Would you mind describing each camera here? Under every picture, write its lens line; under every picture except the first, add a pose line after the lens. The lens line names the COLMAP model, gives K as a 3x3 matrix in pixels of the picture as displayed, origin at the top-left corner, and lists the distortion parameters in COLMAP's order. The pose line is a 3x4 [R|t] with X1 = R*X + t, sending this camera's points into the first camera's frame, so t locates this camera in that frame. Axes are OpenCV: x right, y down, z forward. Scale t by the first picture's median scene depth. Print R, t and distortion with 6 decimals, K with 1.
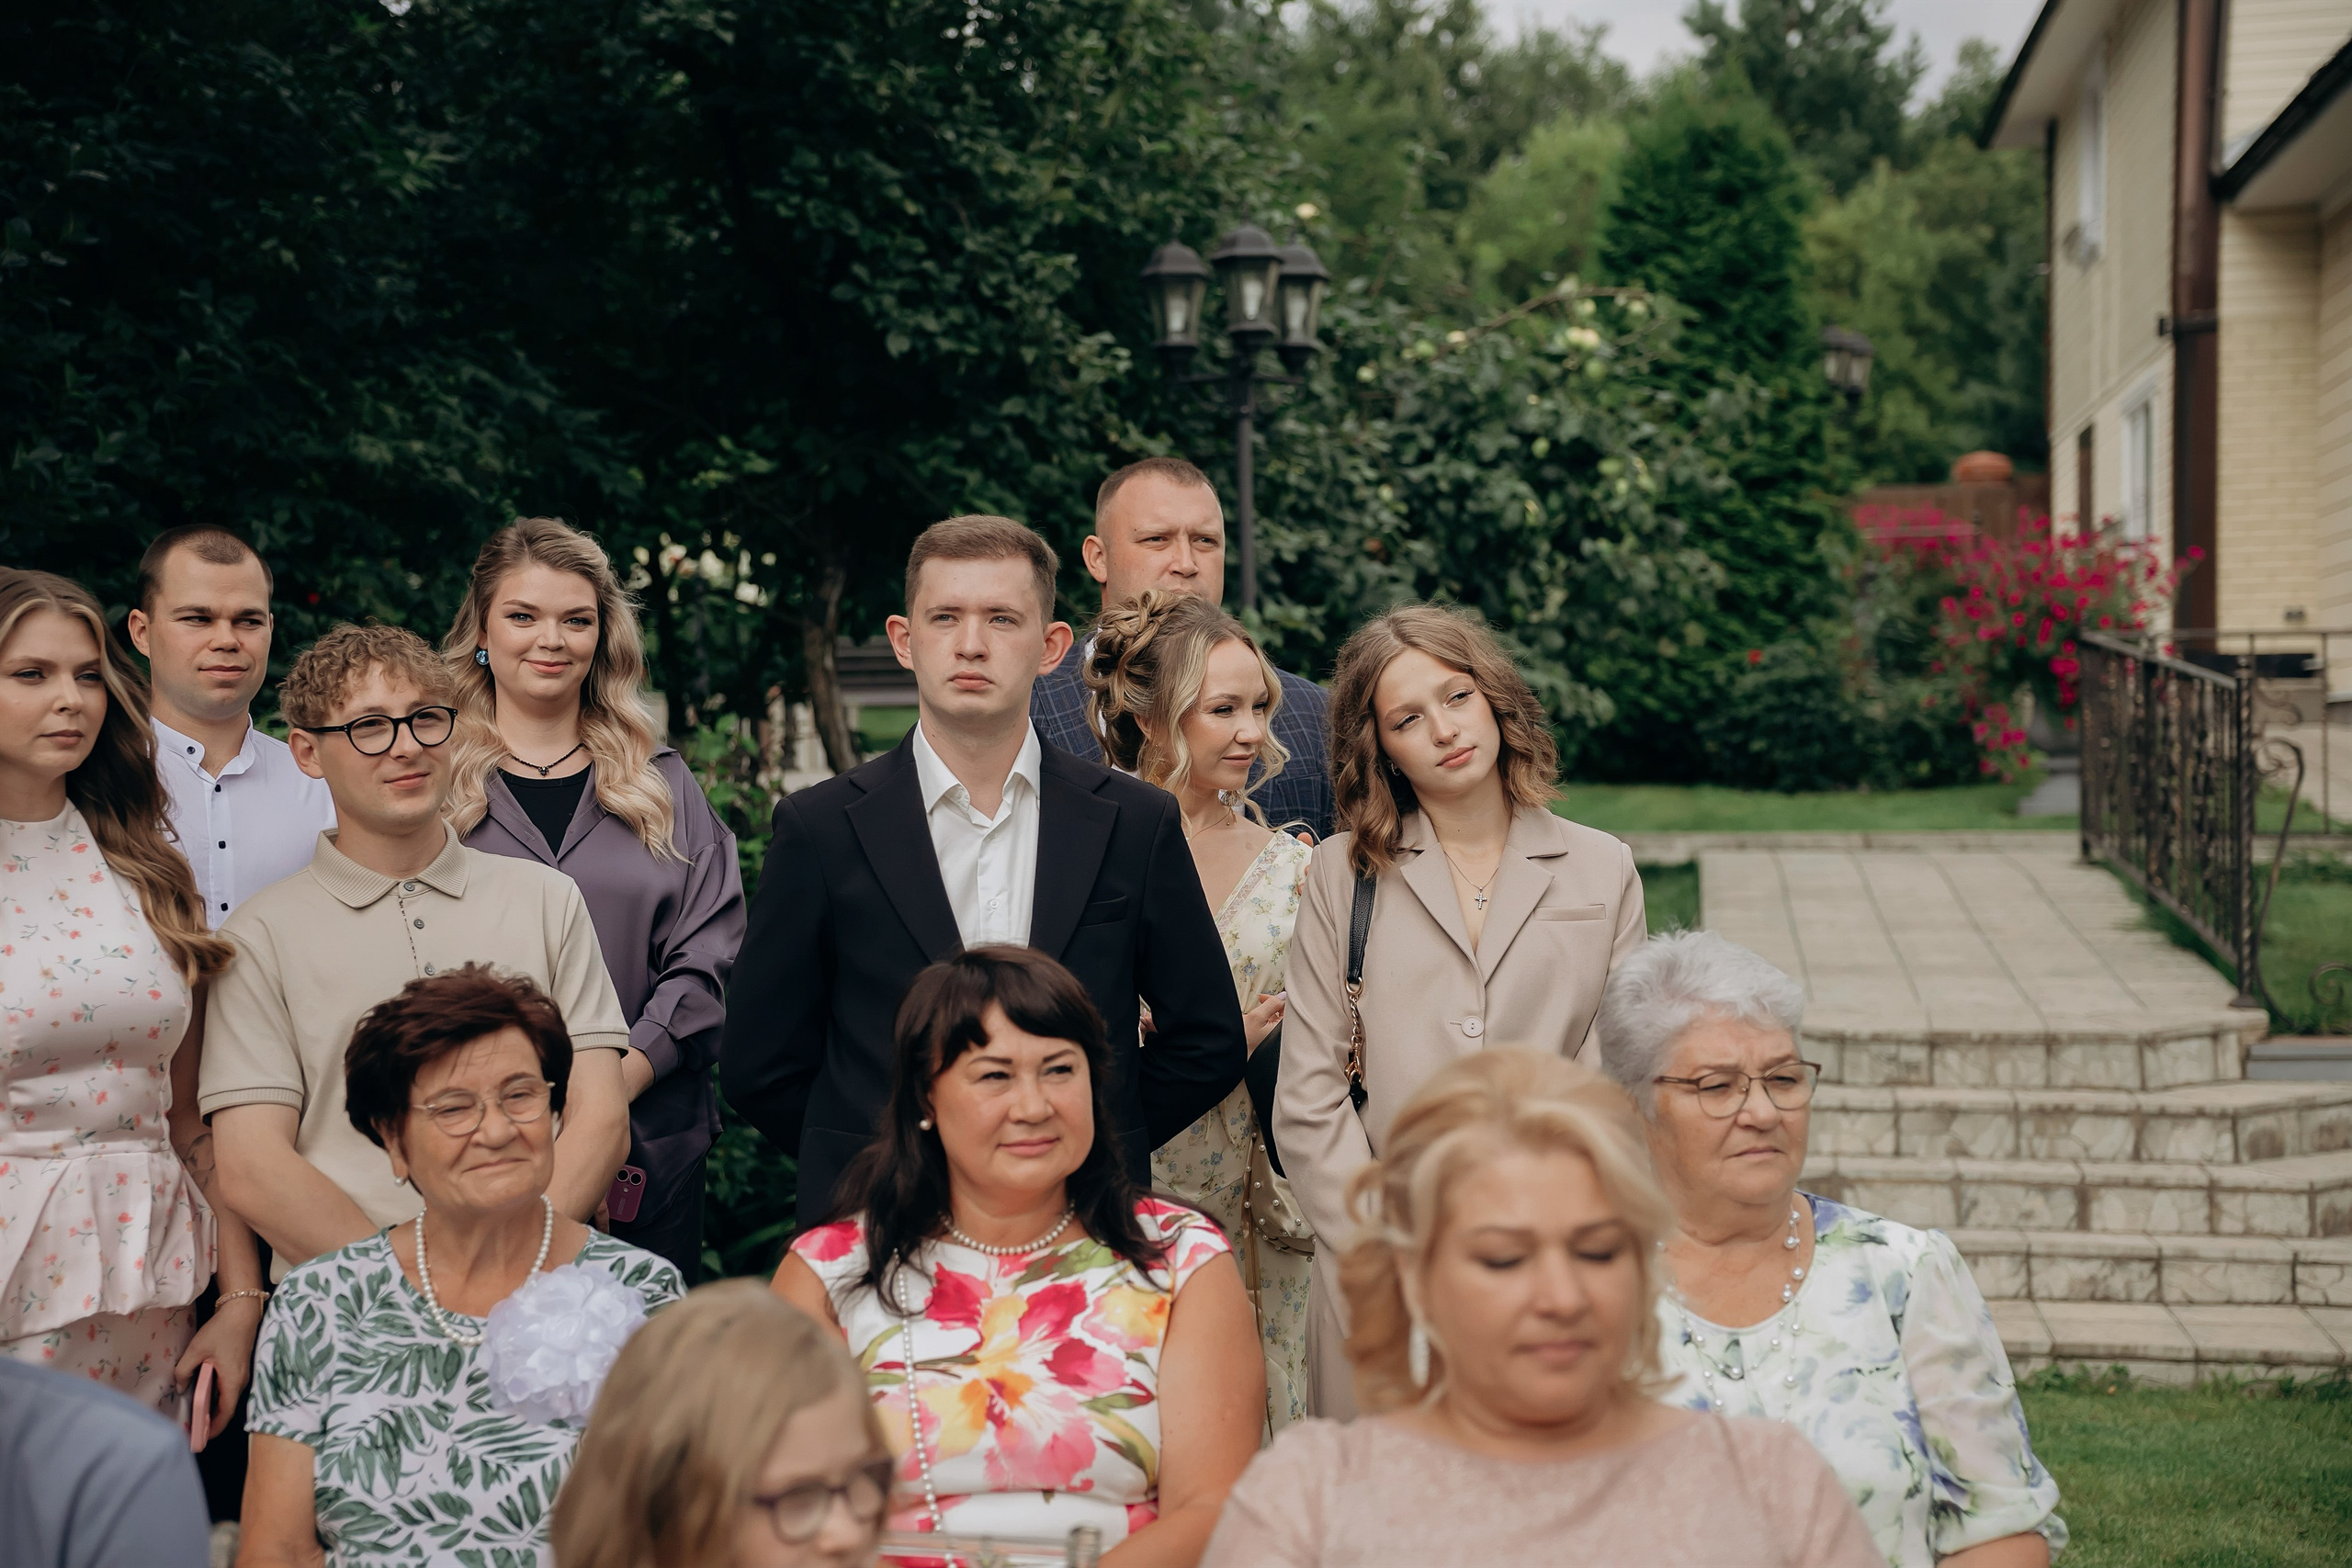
lens RADIAL K [[3670.4, 0, 1169.1], [0, 3670.4, 754.7], [0, 0, 1]] dist [0.253830, 0.179764]
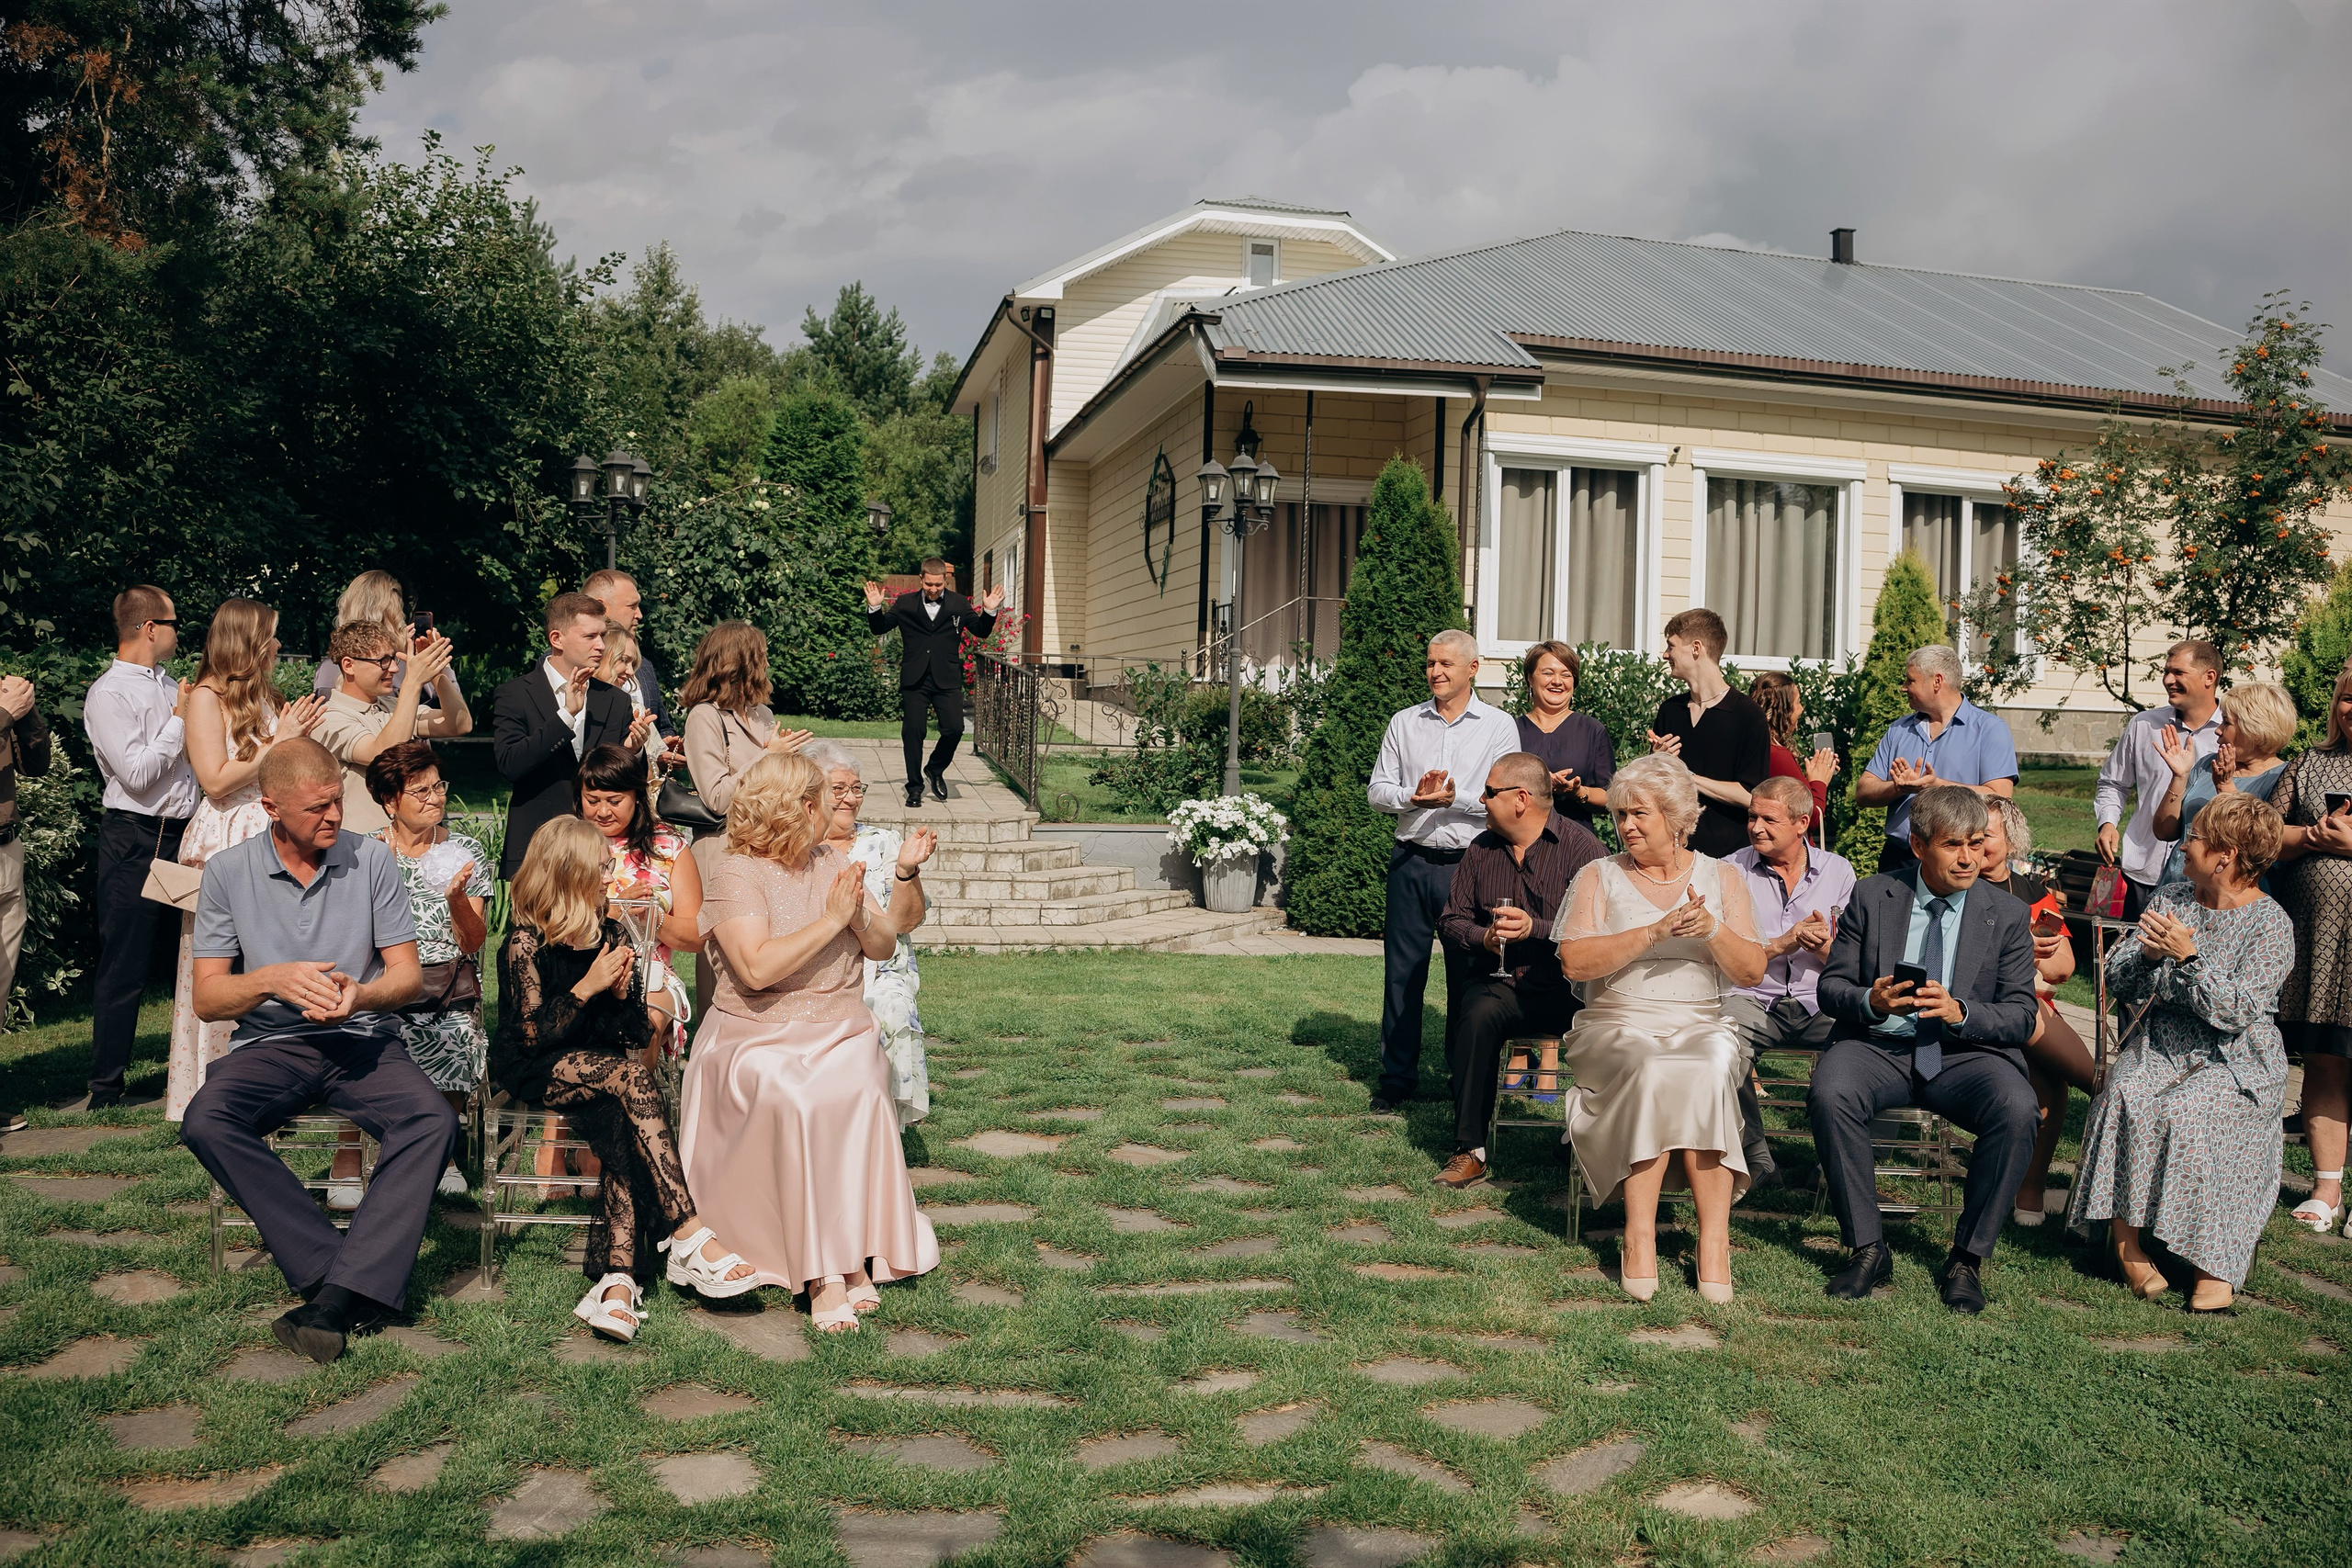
lens RADIAL K [[2000.0, 0, 1176.0], [0, 2000.0, 784.0], [0, 0, 1]] dist [-0.153640, 0.000447]
pose [[0.944231, 0.026020, 0.328256, -0.051870], [-0.038279, 0.998788, 0.030938, 0.008306], [-0.327053, -0.041778, 0.944082, -0.266023]]
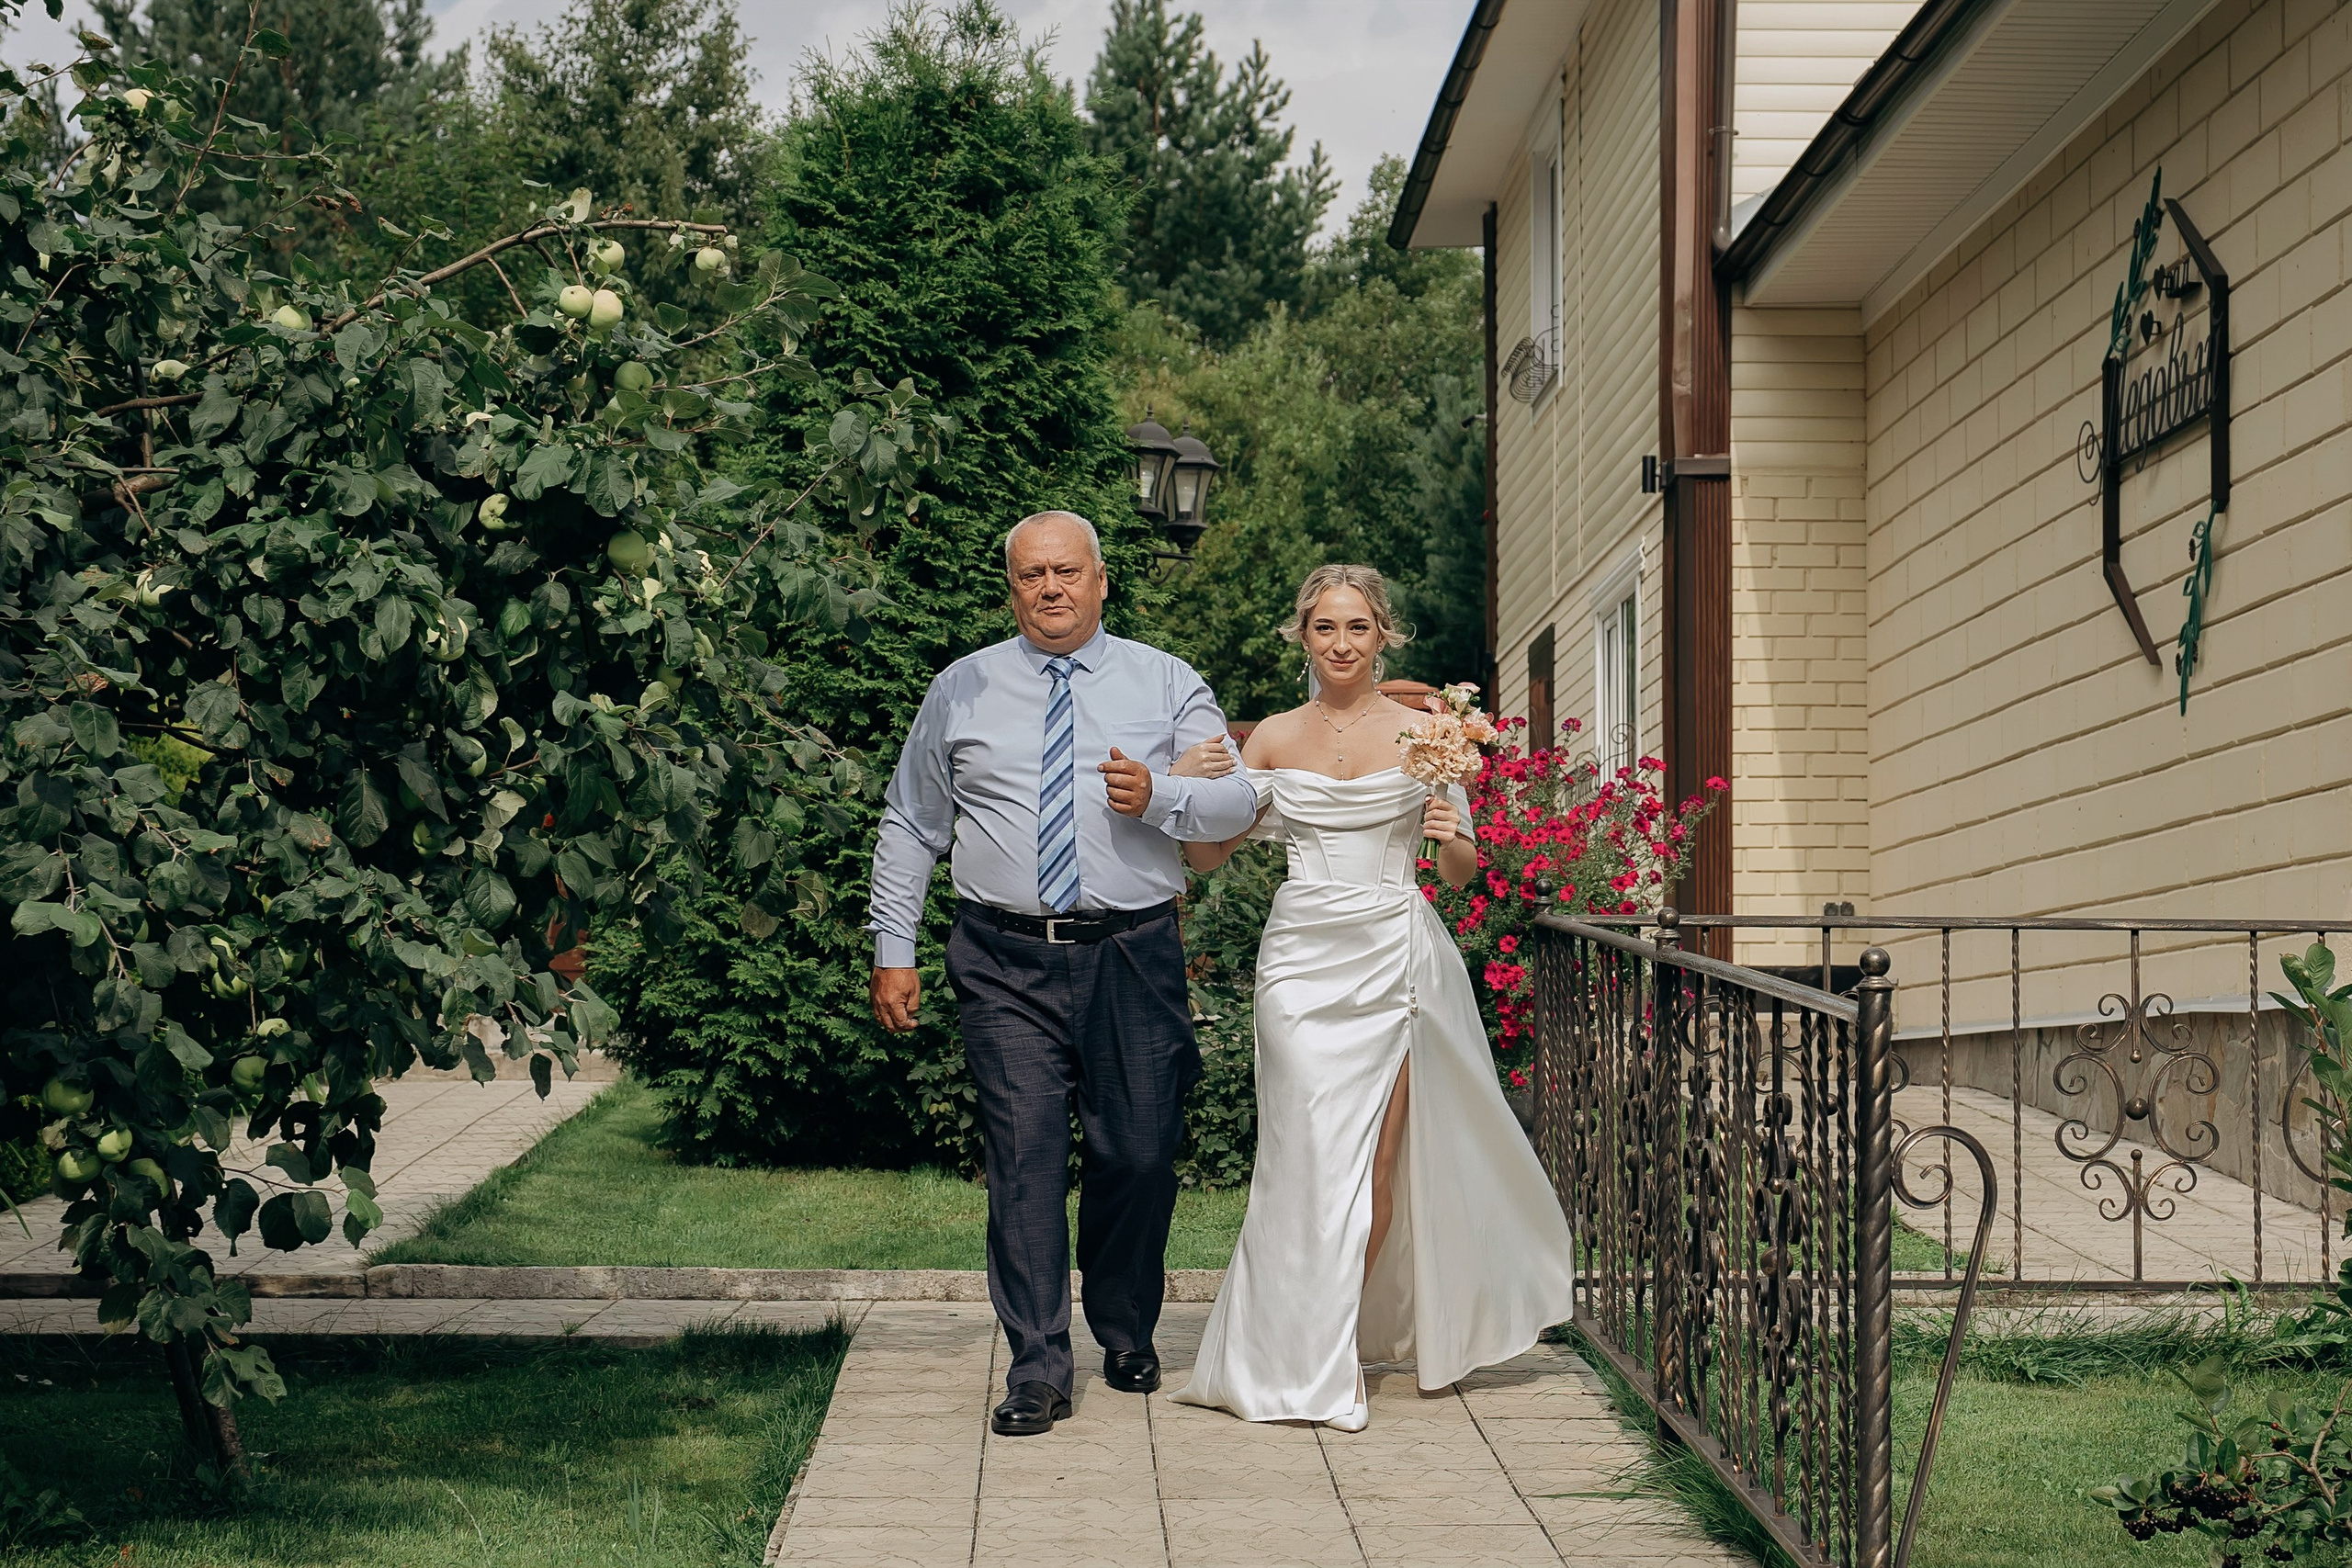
lens RADIAL K [[4662.1, 0, 1035.0], [0, 4662.1, 956.1], [0, 0, 1]] dist [0.015876, 0.070827]
pose [[0.990979, 0.014675, 0.133212, 0.126275], [-0.010717, 0.999481, -0.030376, -0.007377], [-0.133589, 0.028675, 0.990622, 0.520455]]
